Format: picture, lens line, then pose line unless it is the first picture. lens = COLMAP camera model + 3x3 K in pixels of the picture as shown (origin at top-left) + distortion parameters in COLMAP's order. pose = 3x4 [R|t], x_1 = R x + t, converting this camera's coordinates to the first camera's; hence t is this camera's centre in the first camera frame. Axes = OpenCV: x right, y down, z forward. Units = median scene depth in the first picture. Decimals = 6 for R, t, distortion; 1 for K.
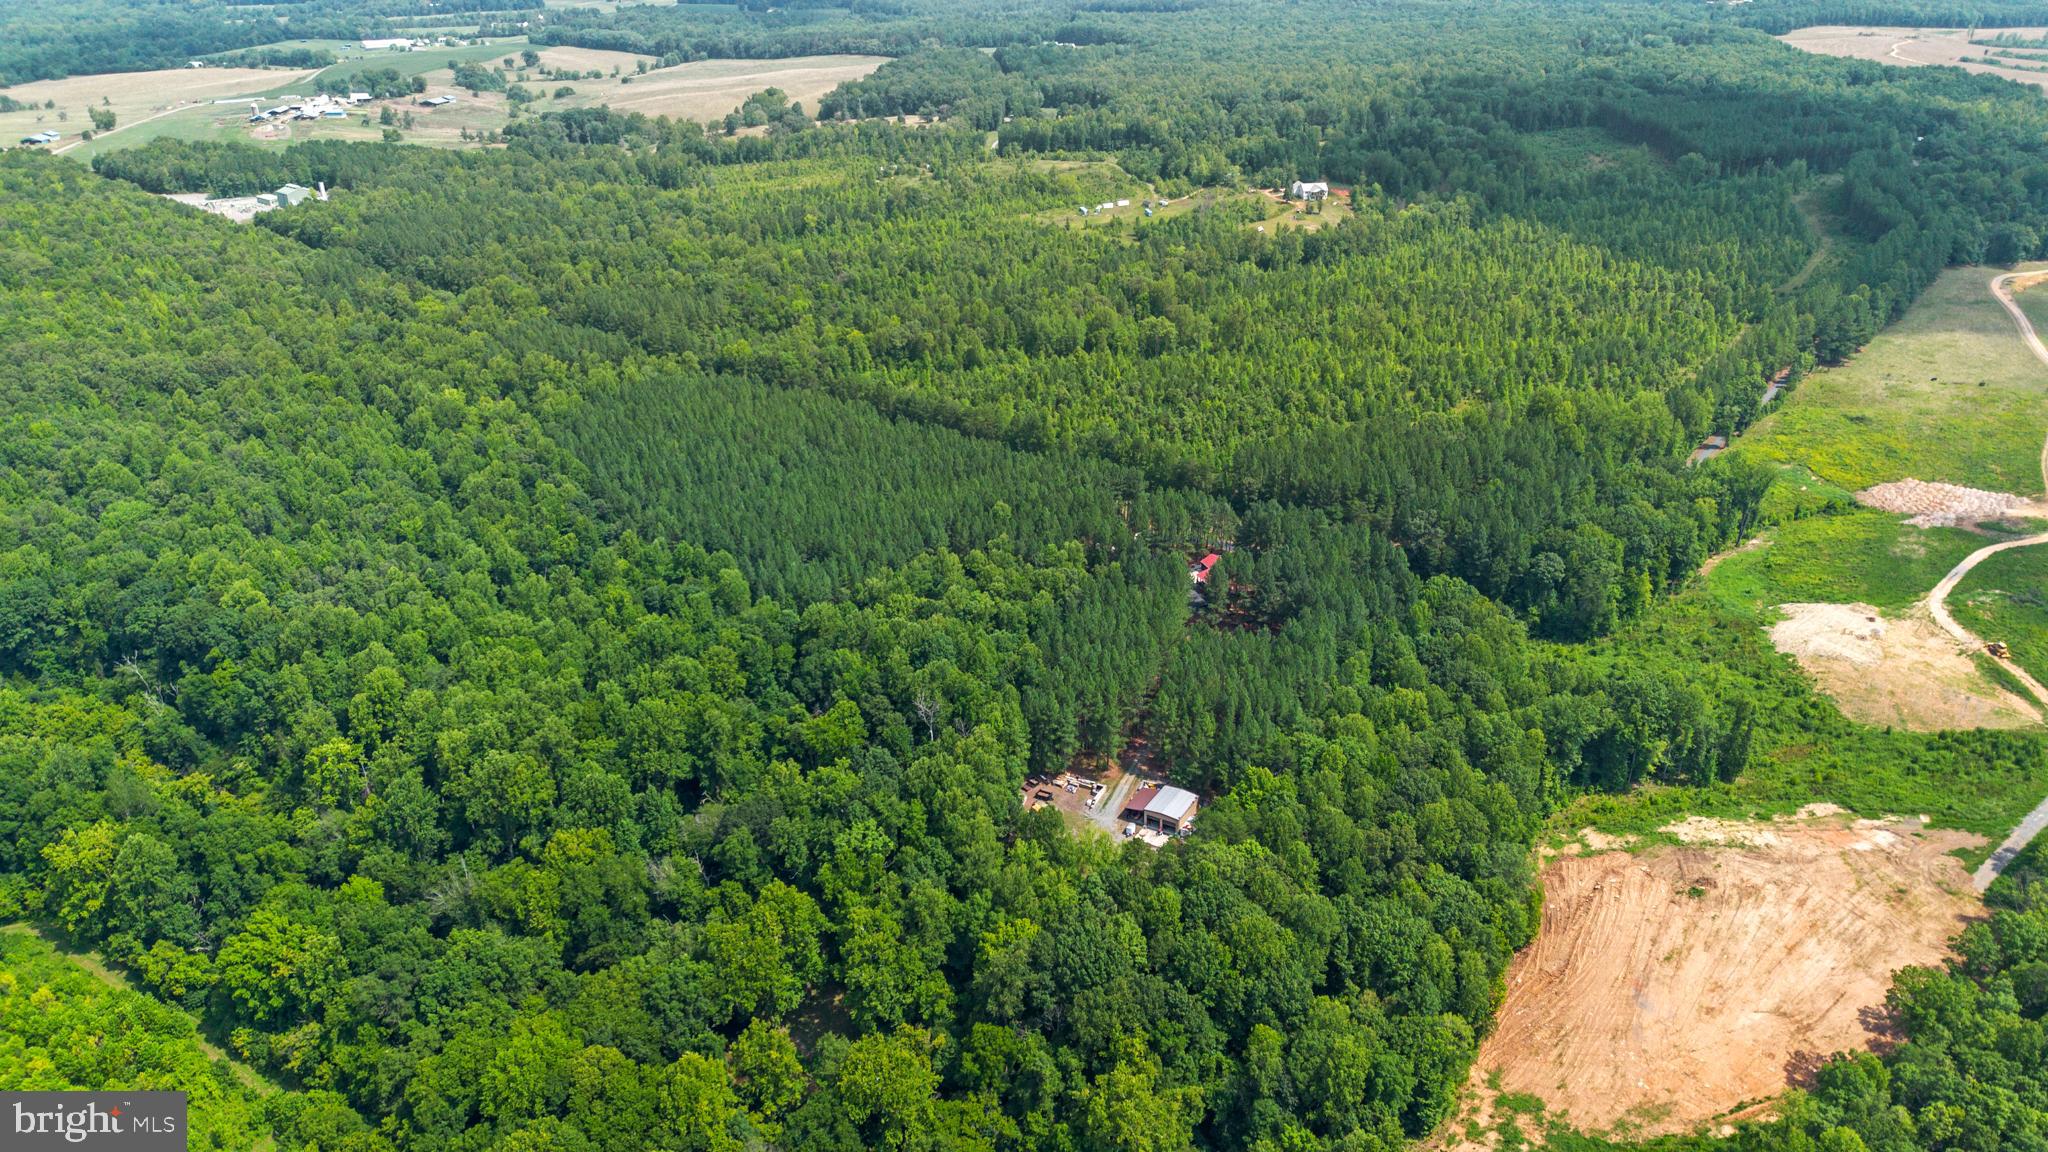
lens RADIAL K [[1451.3, 0, 1024.0], [0, 1451.3, 576.0], [0, 0, 1]] dist [0.055235, -0.050259]
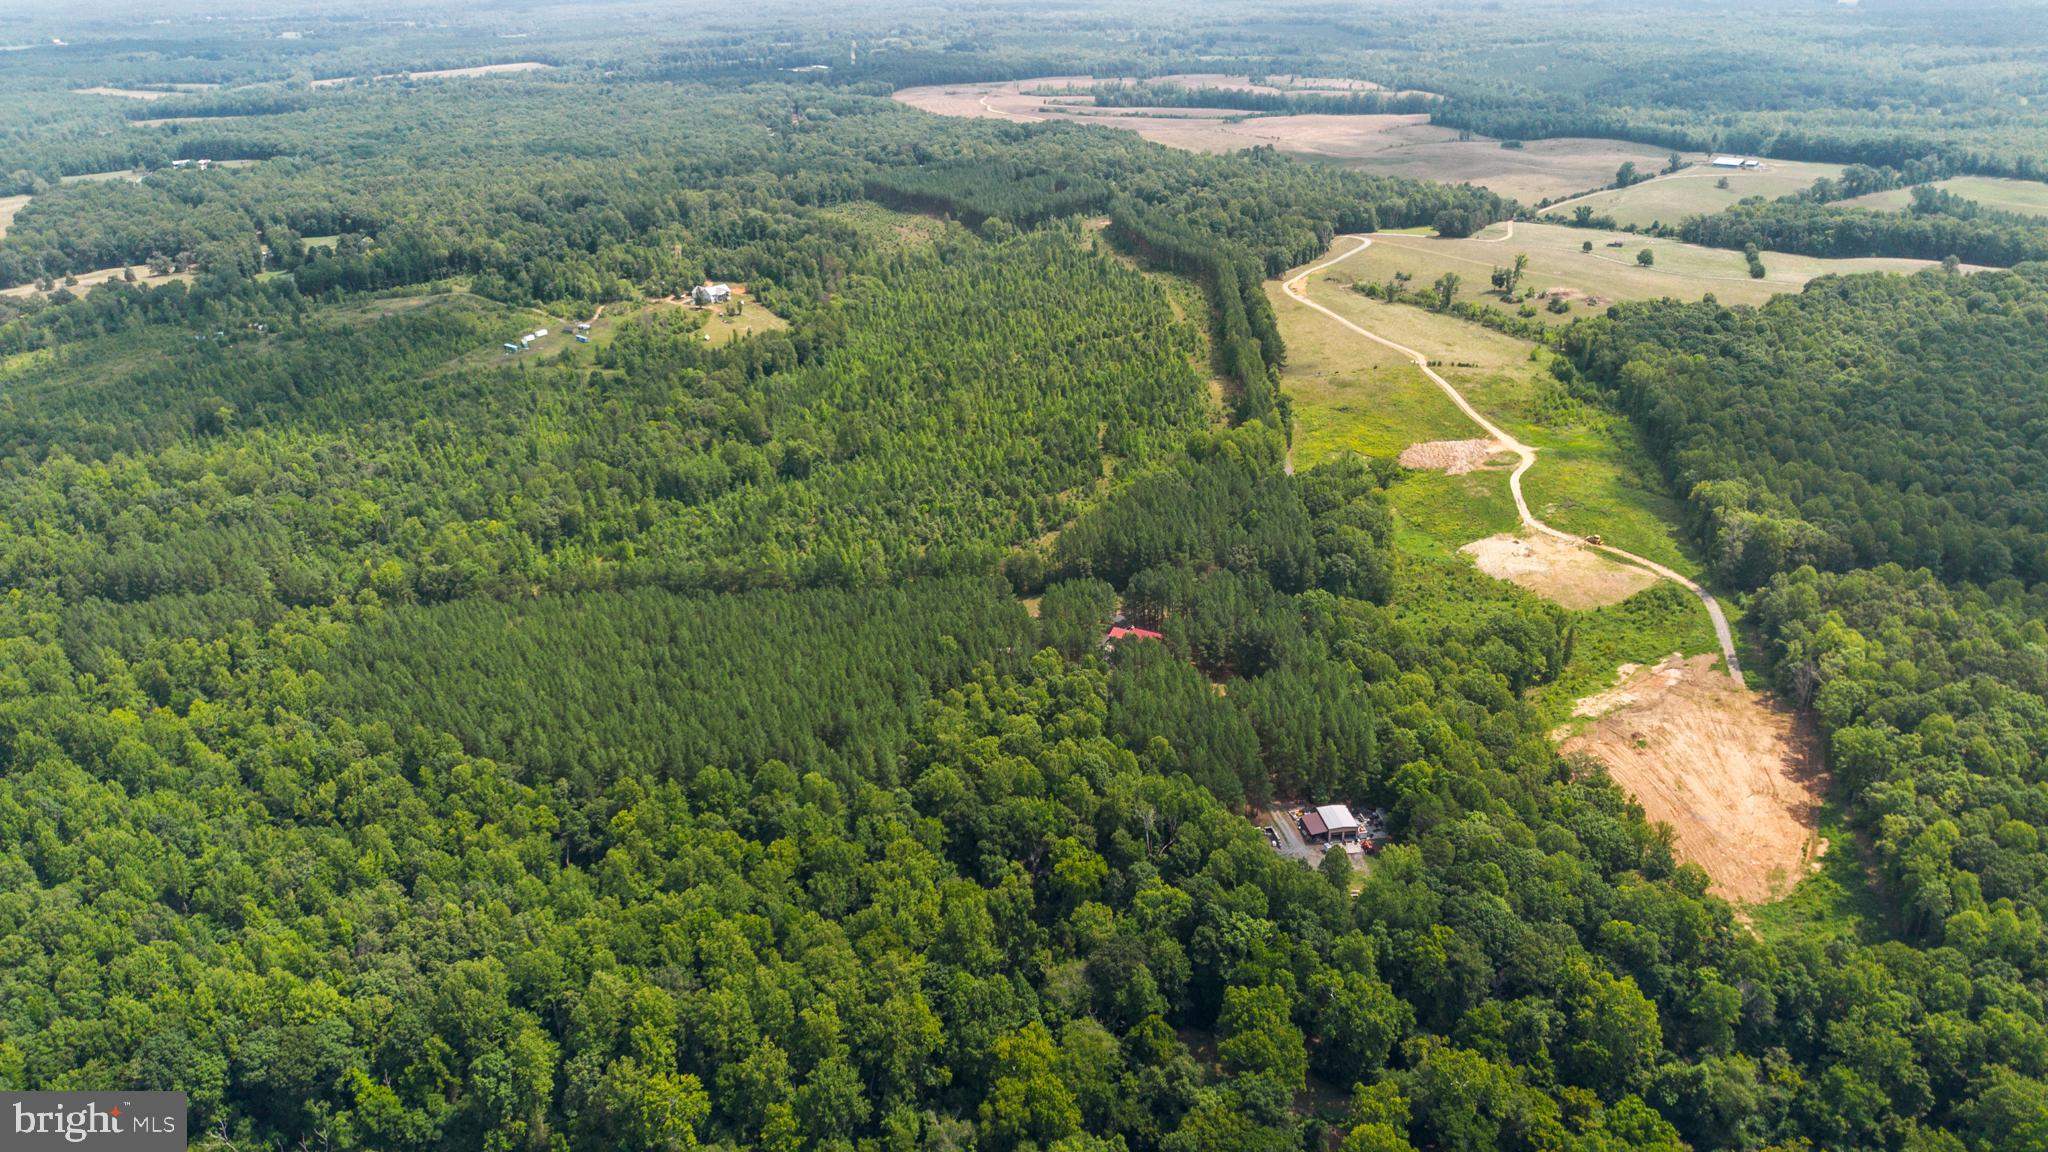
lens RADIAL K [[1451.3, 0, 1024.0], [0, 1451.3, 576.0], [0, 0, 1]] dist [0.055235, -0.050259]
pose [[0.789253, -0.259727, 0.556436, -0.555650], [0.277023, 0.959297, 0.054839, -0.136921], [-0.548031, 0.110864, 0.829079, 0.067706]]
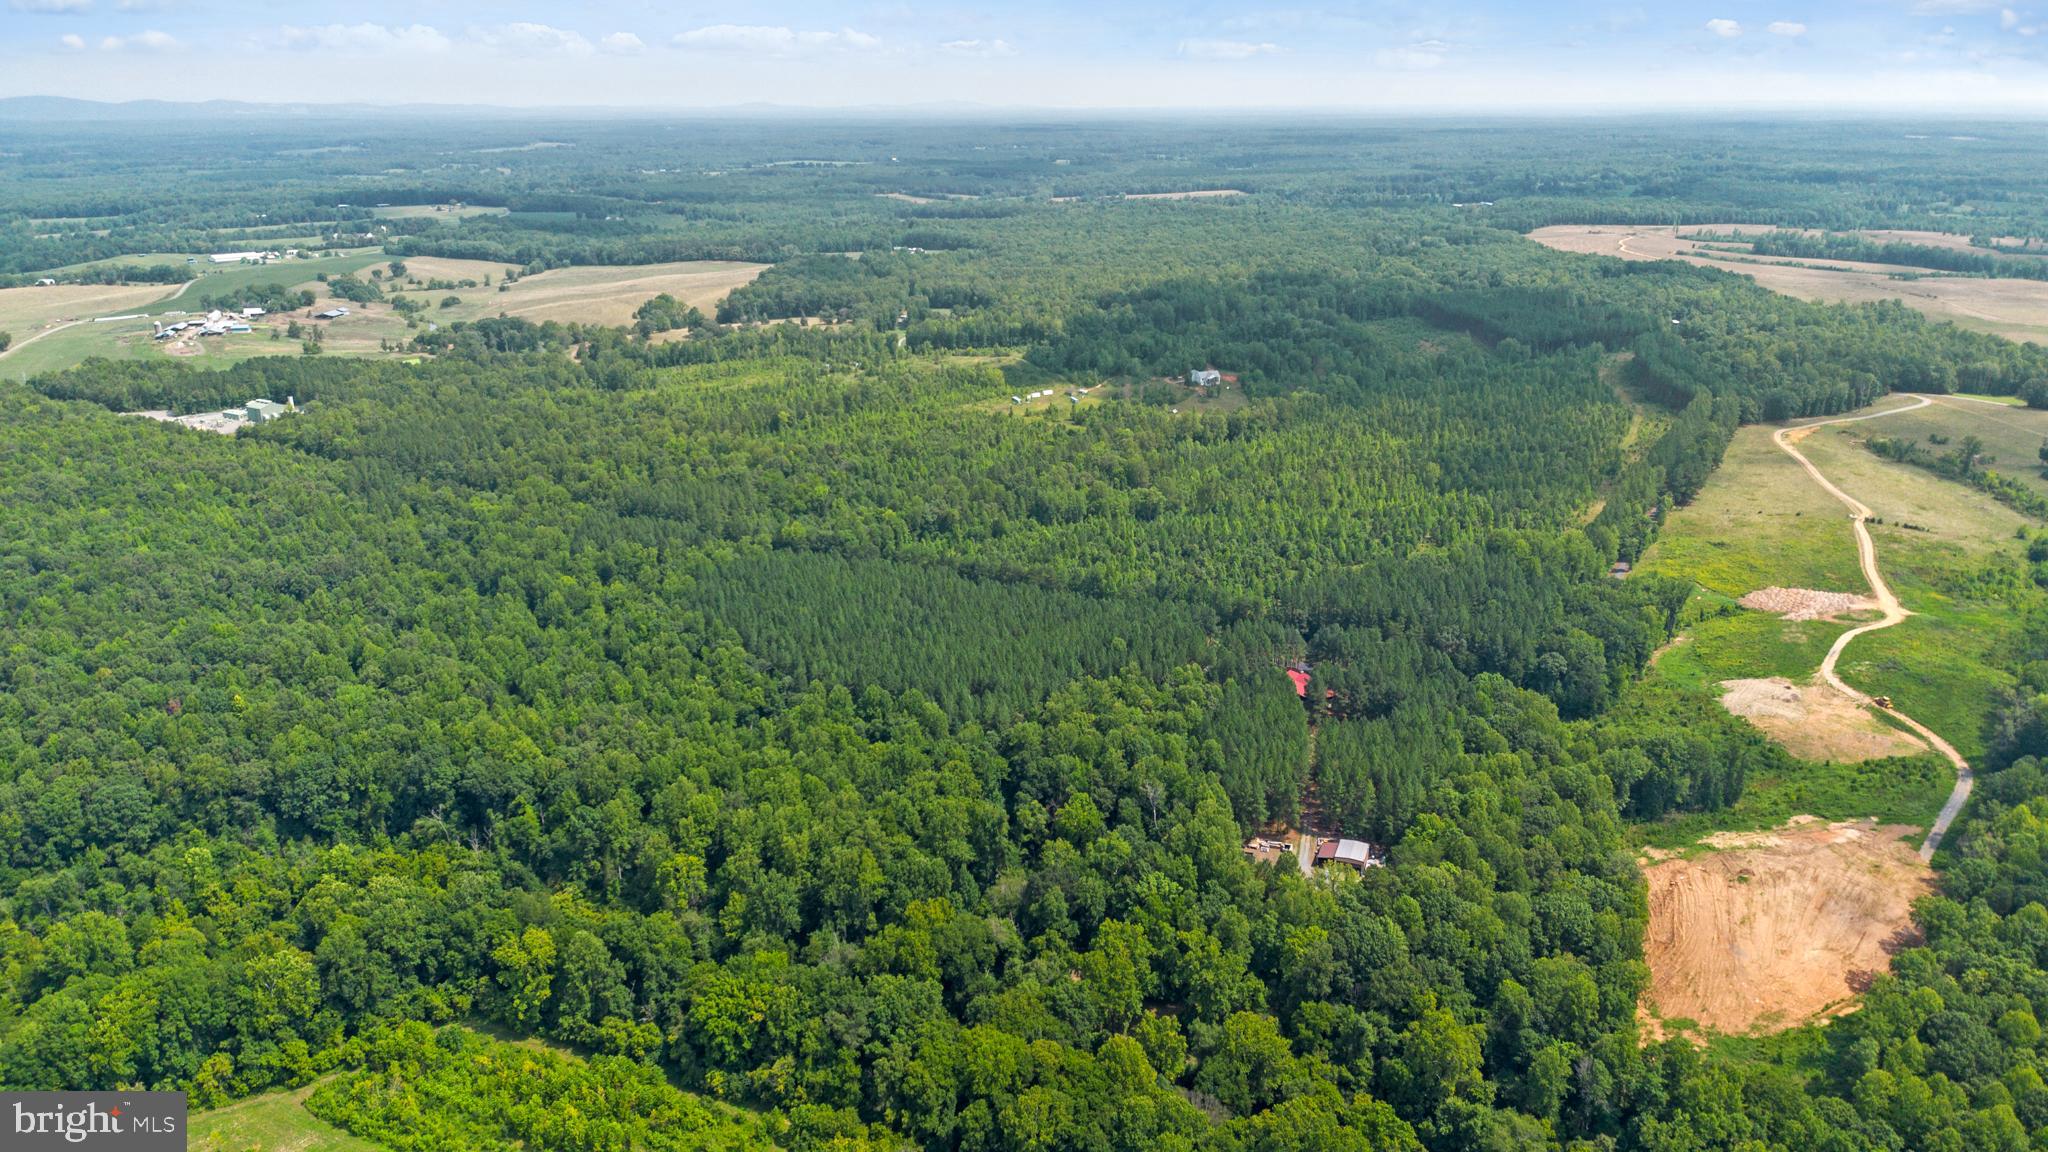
lens RADIAL K [[1451.3, 0, 1024.0], [0, 1451.3, 576.0], [0, 0, 1]] dist [0.055235, -0.050259]
pose [[0.986979, -0.049529, 0.153036, -0.278183], [0.067343, 0.991252, -0.113511, 0.030167], [-0.146075, 0.122339, 0.981680, -0.199577]]
